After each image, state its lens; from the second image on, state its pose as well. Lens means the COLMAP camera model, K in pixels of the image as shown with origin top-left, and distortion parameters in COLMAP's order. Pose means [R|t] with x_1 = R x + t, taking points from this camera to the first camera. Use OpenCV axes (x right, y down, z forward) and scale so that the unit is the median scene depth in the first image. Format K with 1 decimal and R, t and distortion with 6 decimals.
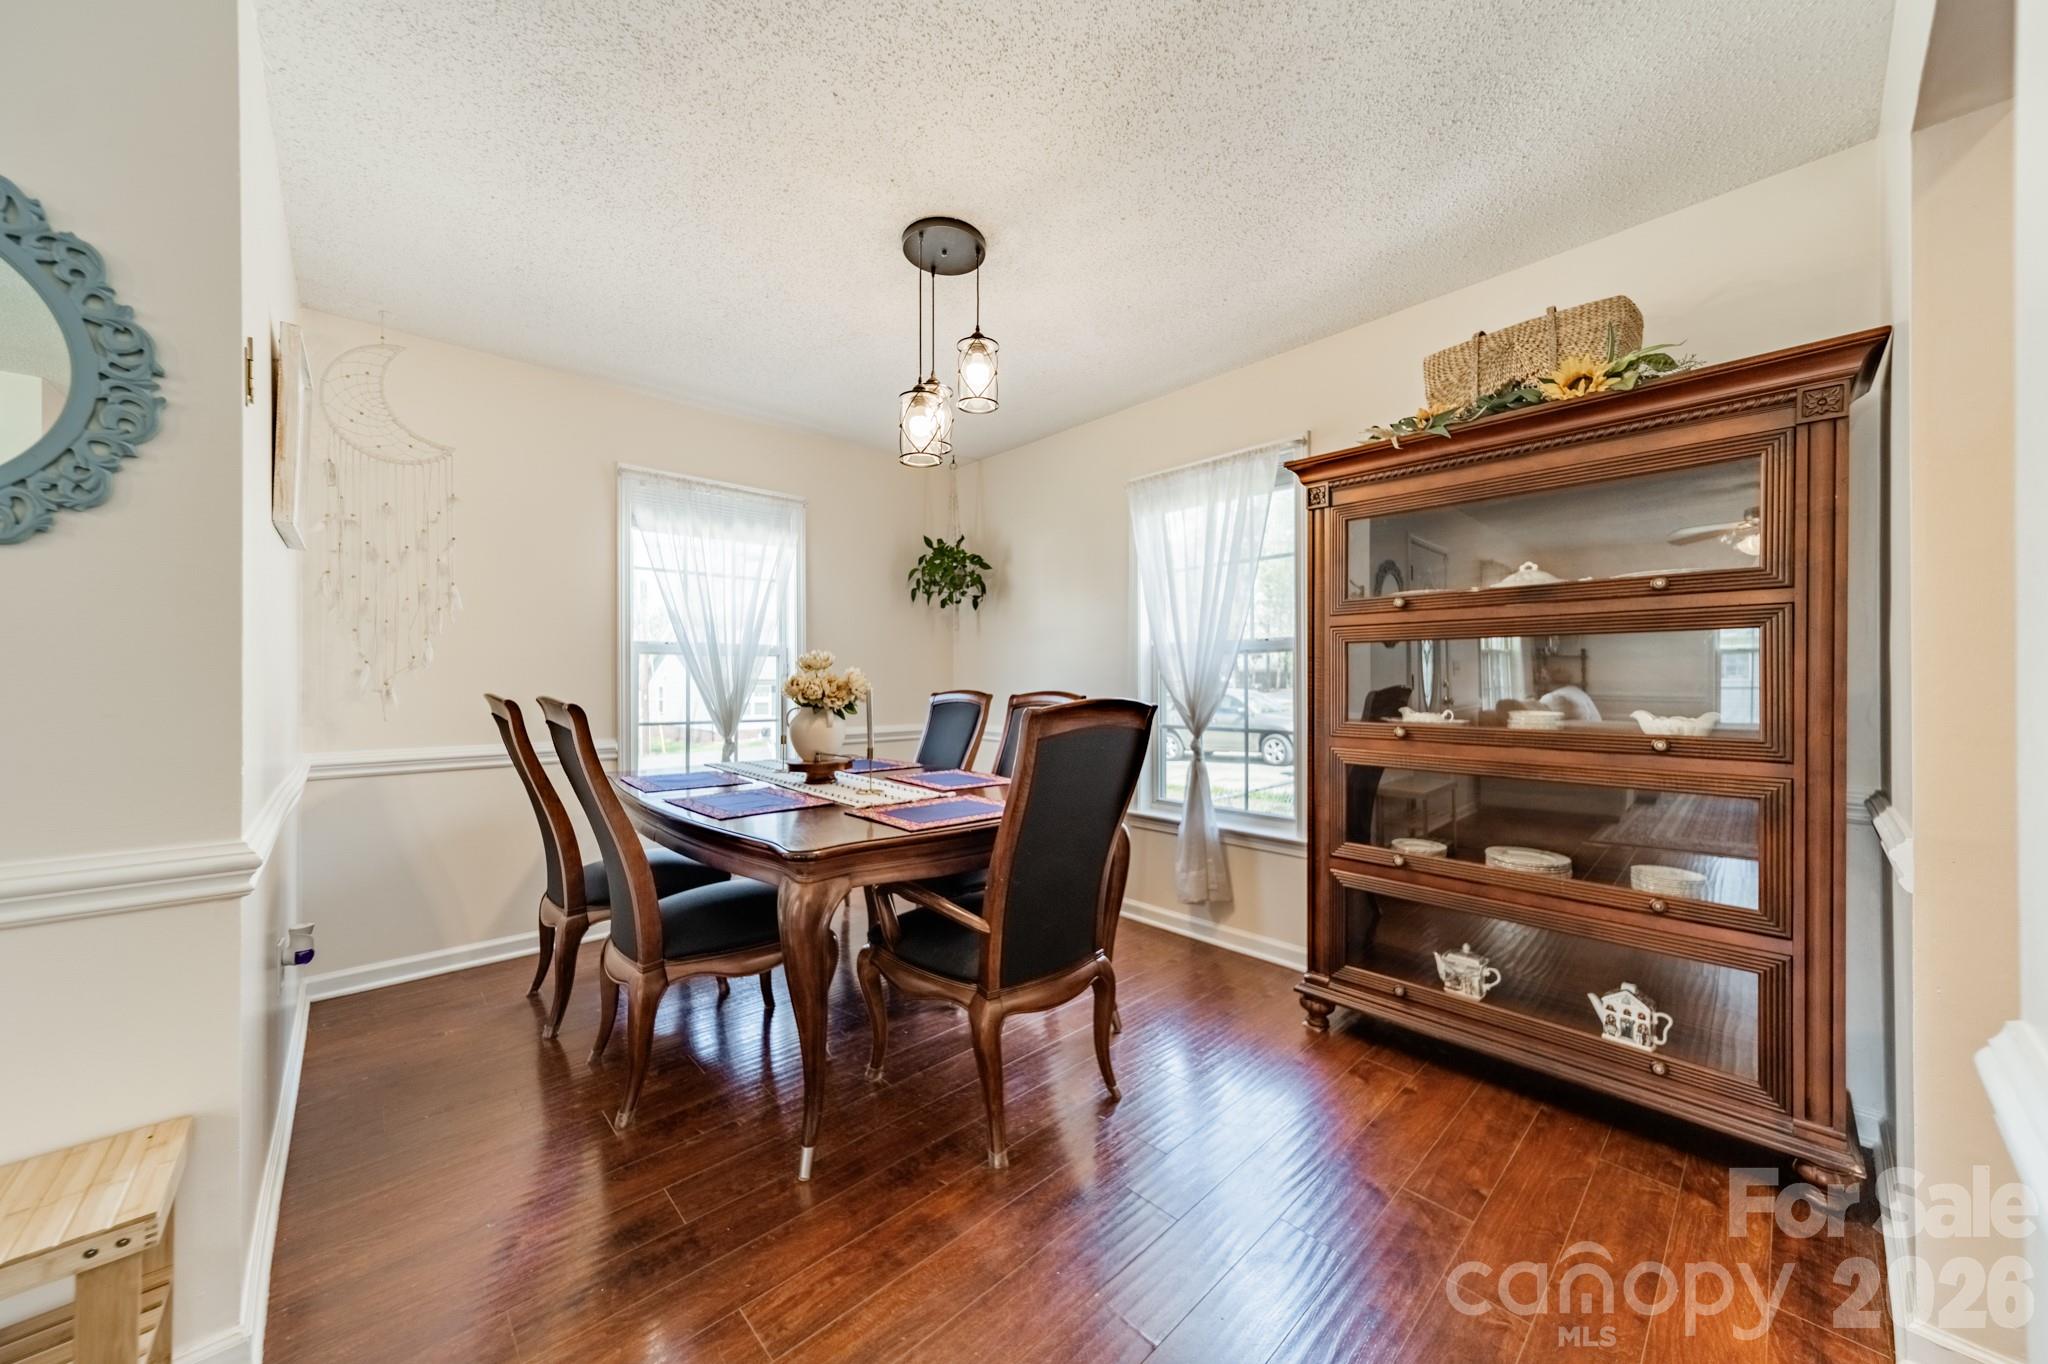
lens RADIAL K [[719.0, 0, 1023.8], [0, 719.0, 682.0], [0, 0, 1]] dist [-0.000162, -0.000014]
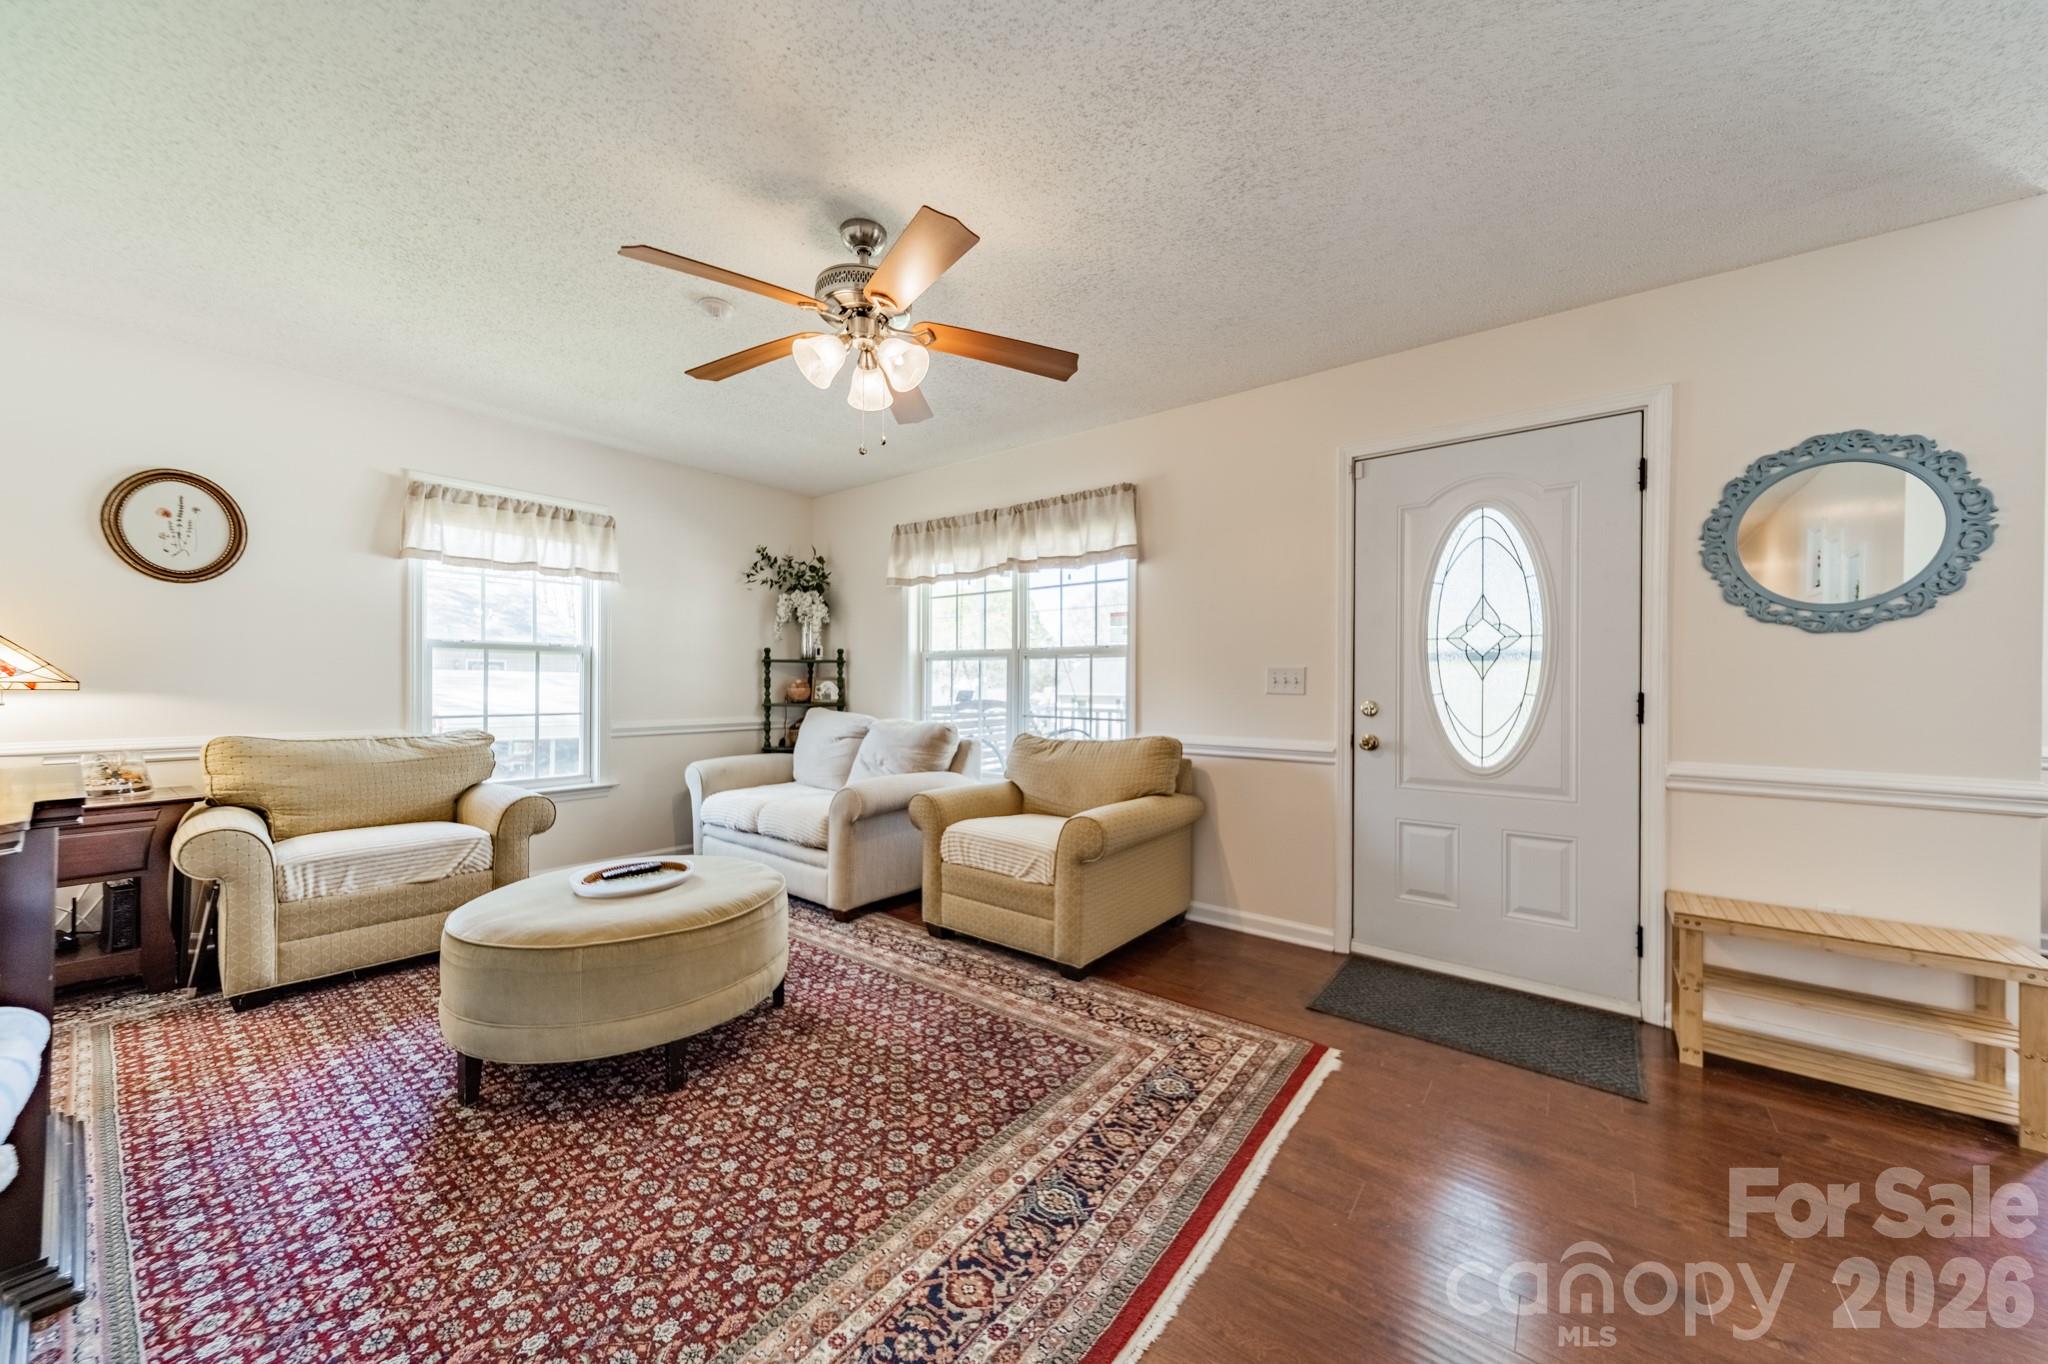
lens RADIAL K [[719.0, 0, 1026.5], [0, 719.0, 680.9], [0, 0, 1]] dist [-0.000162, -0.000014]
pose [[0.176100, -0.000989, -0.984372, 0.125087], [-0.000721, 0.999999, -0.001134, -0.005334], [0.984372, 0.000909, 0.176100, -1.733622]]
